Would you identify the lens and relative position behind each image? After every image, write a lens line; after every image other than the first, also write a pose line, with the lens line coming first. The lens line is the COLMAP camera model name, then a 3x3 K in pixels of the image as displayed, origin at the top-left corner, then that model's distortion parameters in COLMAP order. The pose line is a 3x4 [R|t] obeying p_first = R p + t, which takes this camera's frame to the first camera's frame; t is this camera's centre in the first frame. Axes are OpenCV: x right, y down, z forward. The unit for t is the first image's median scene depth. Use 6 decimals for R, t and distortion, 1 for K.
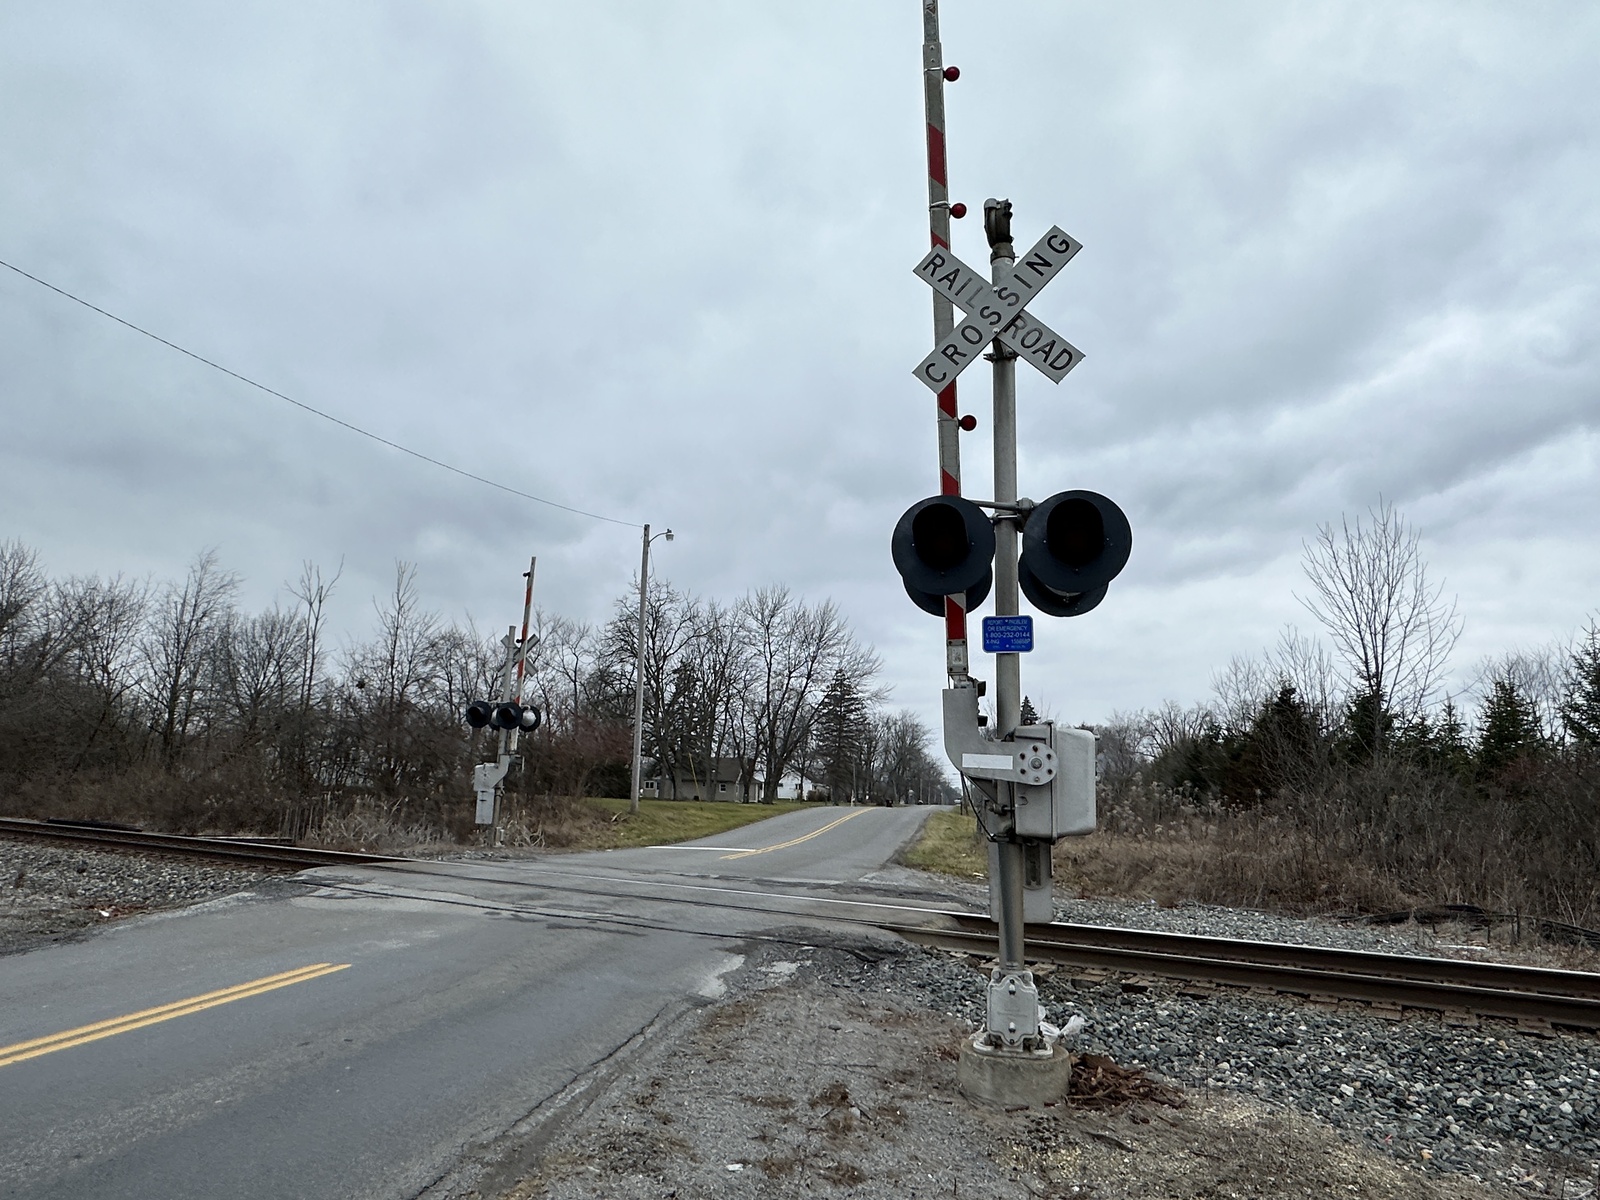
lens RADIAL K [[991.5, 0, 800.0], [0, 991.5, 600.0], [0, 0, 1]] dist [-0.003464, -0.000786]
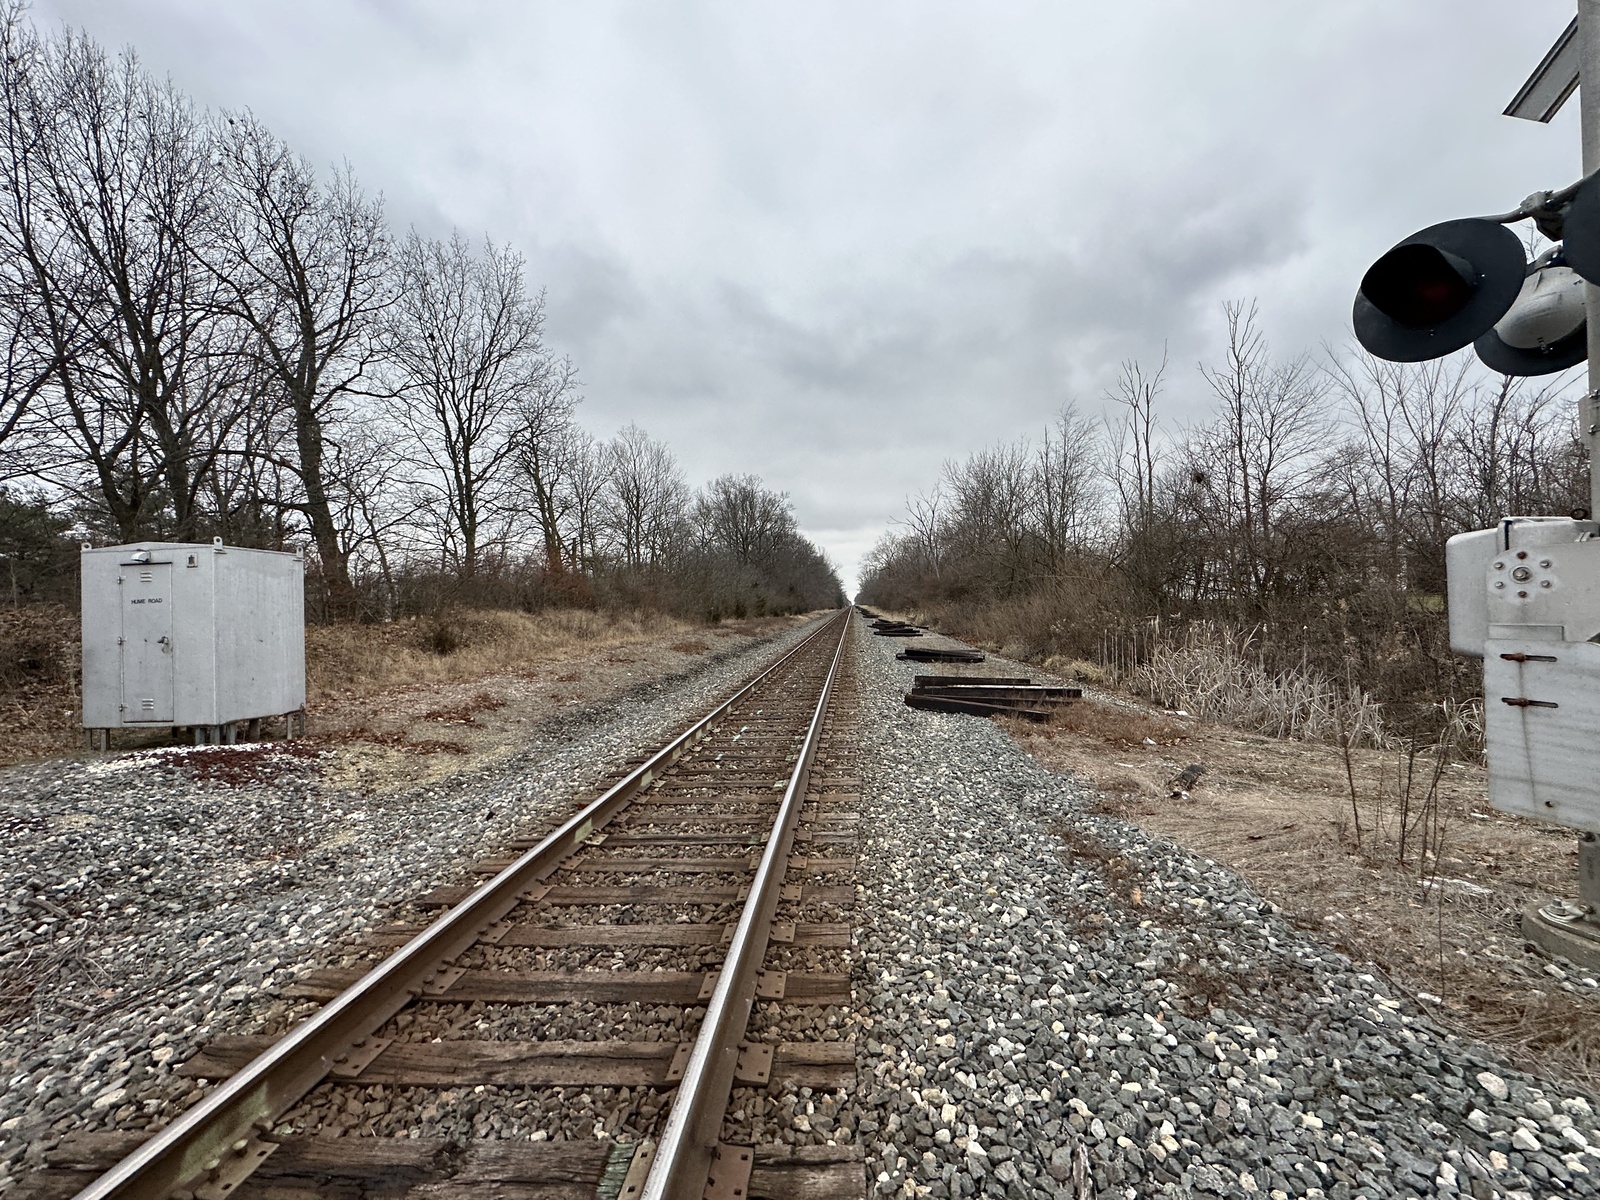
lens RADIAL K [[637.6, 0, 800.0], [0, 637.6, 600.0], [0, 0, 1]] dist [0.000802, -0.000028]
pose [[0.483344, -0.050513, -0.873972, -0.151141], [0.213655, 0.974952, 0.061810, 0.077977], [0.848959, -0.216604, 0.482029, 0.445661]]
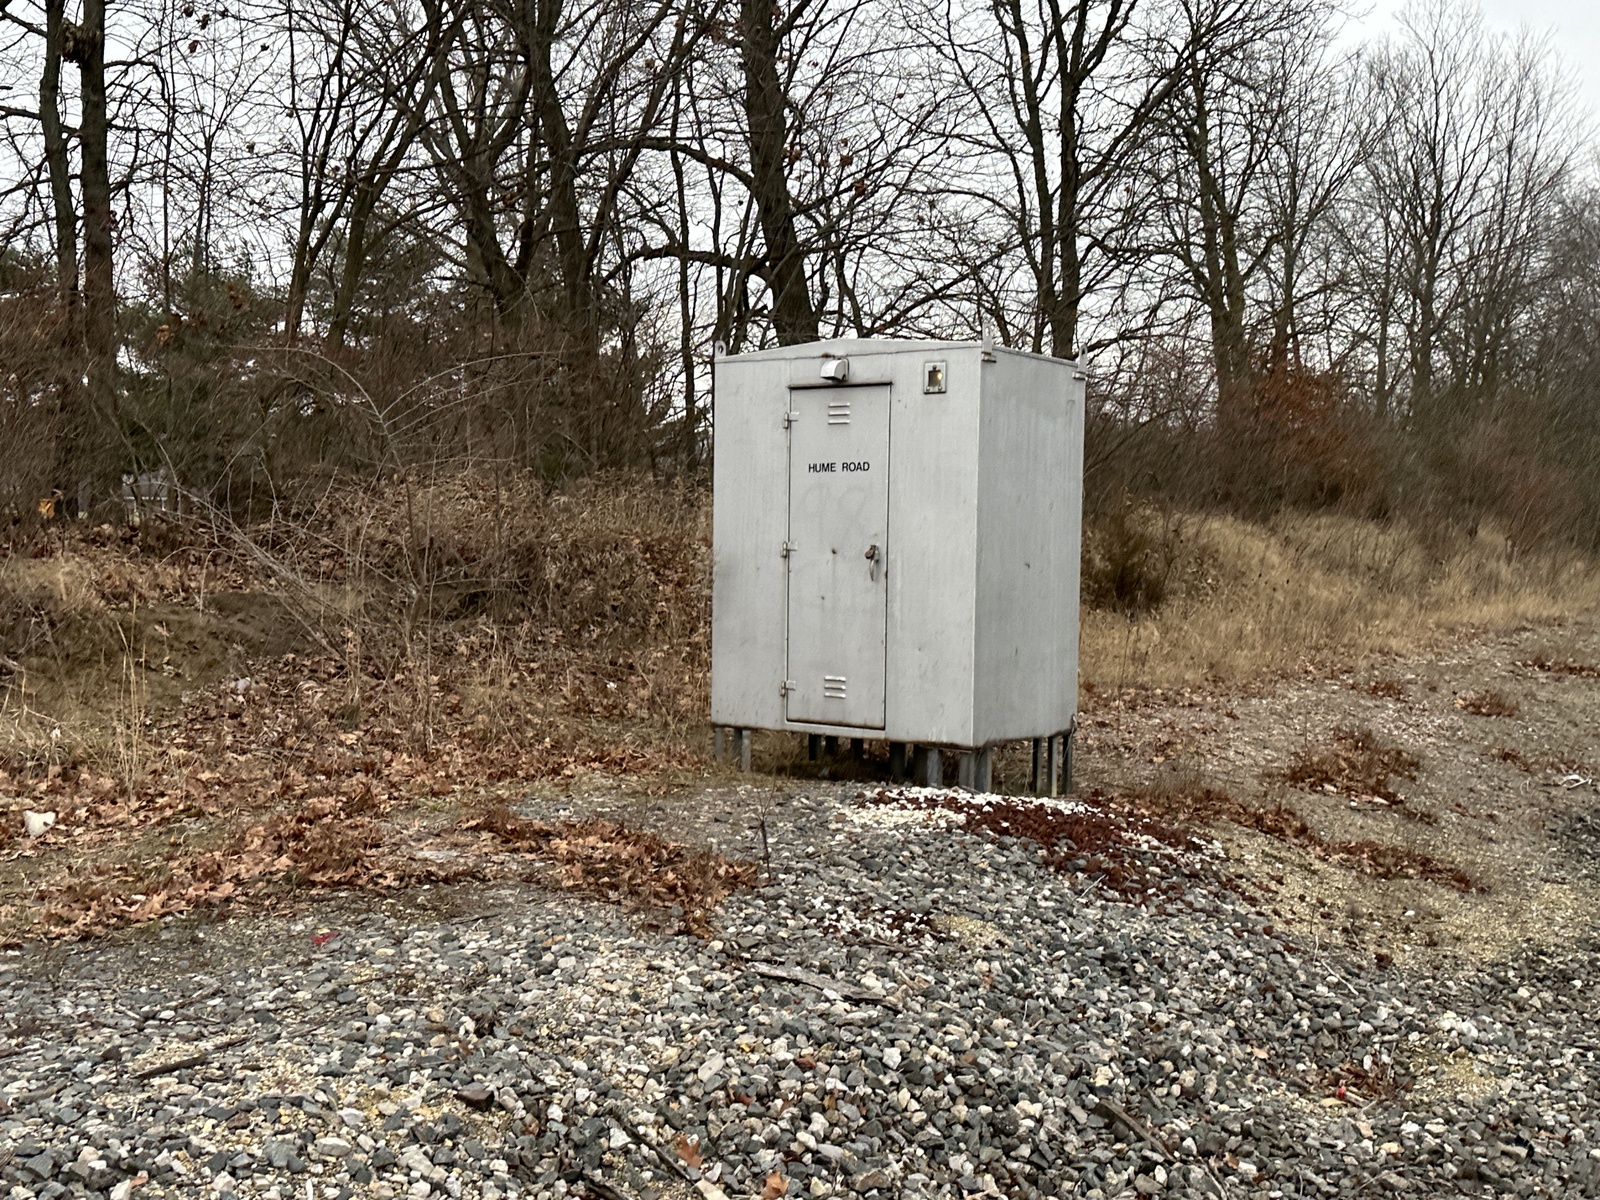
lens RADIAL K [[1737.4, 0, 800.0], [0, 1737.4, 600.0], [0, 0, 1]] dist [0.010389, 0.001495]
pose [[-0.052549, 0.018667, -0.998444, -0.158044], [0.182222, 0.983218, 0.008792, 0.072855], [0.981852, -0.181476, -0.055069, 0.421124]]
